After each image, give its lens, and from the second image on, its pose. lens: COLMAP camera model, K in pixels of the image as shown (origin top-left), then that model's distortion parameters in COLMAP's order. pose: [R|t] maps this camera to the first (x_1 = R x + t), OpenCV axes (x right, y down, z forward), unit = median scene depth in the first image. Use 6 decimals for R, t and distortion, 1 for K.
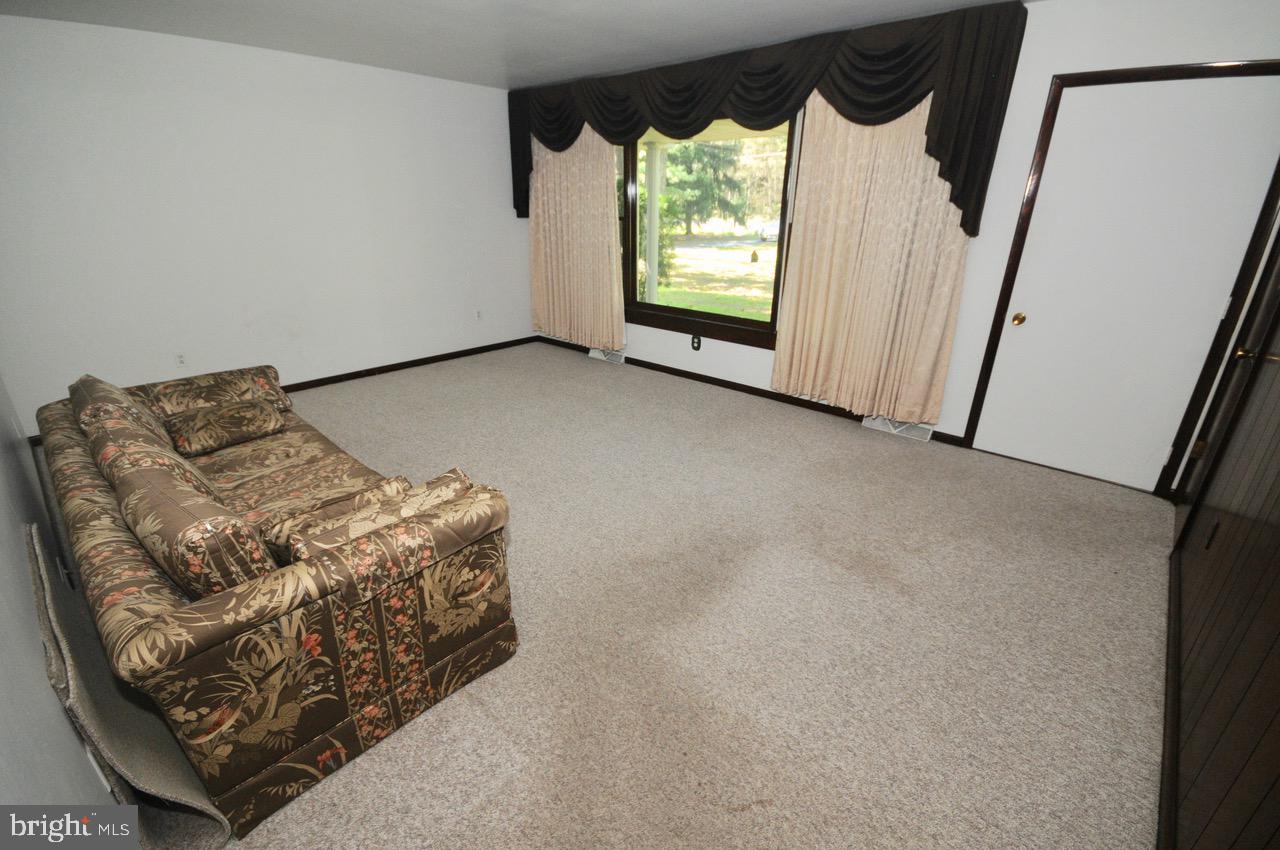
lens RADIAL K [[570.6, 0, 648.0], [0, 570.6, 426.6], [0, 0, 1]] dist [0.006427, -0.010083]
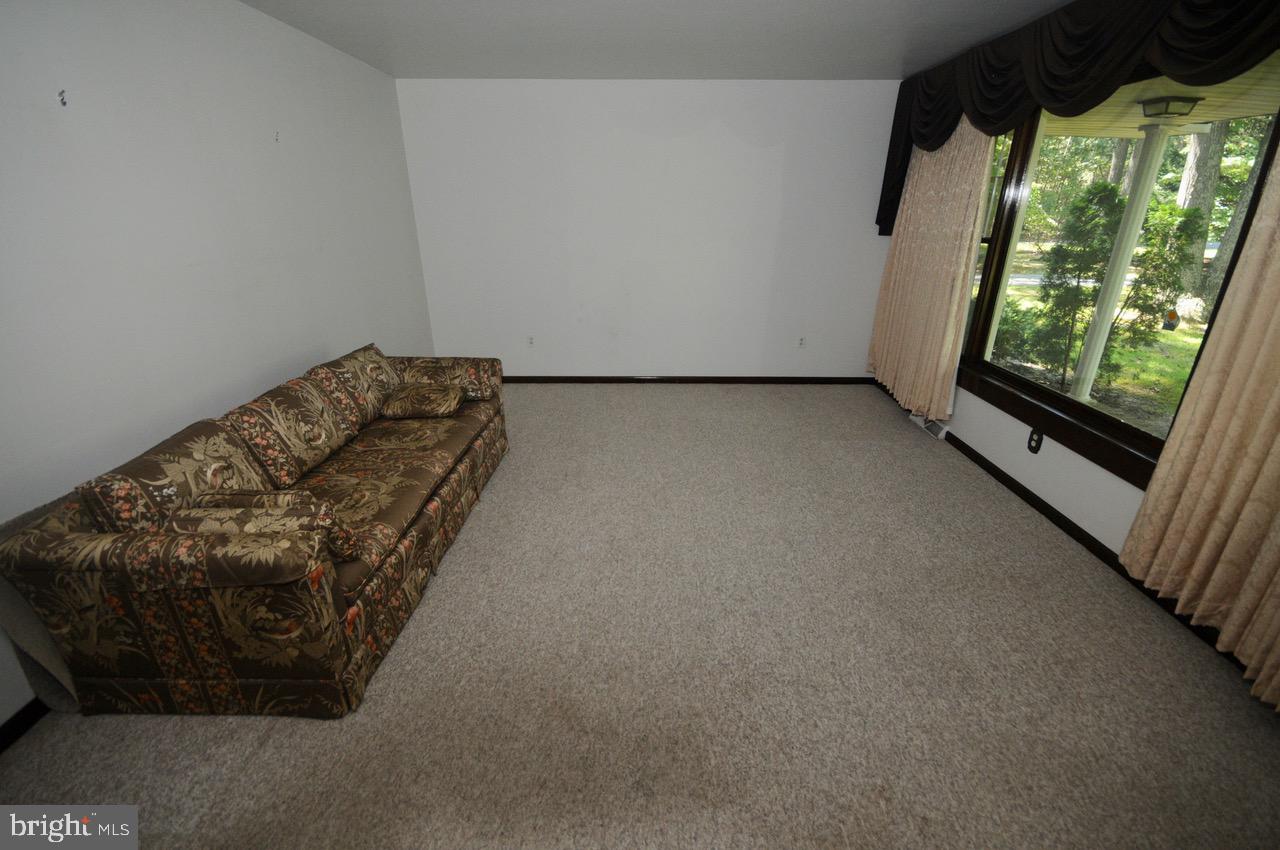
lens RADIAL K [[570.6, 0, 640.7], [0, 570.6, 429.9], [0, 0, 1]] dist [0.006427, -0.010083]
pose [[0.658099, 0.265841, -0.704440, 0.451155], [-0.273277, 0.956130, 0.105524, -0.201316], [0.701588, 0.123062, 0.701876, 0.479312]]
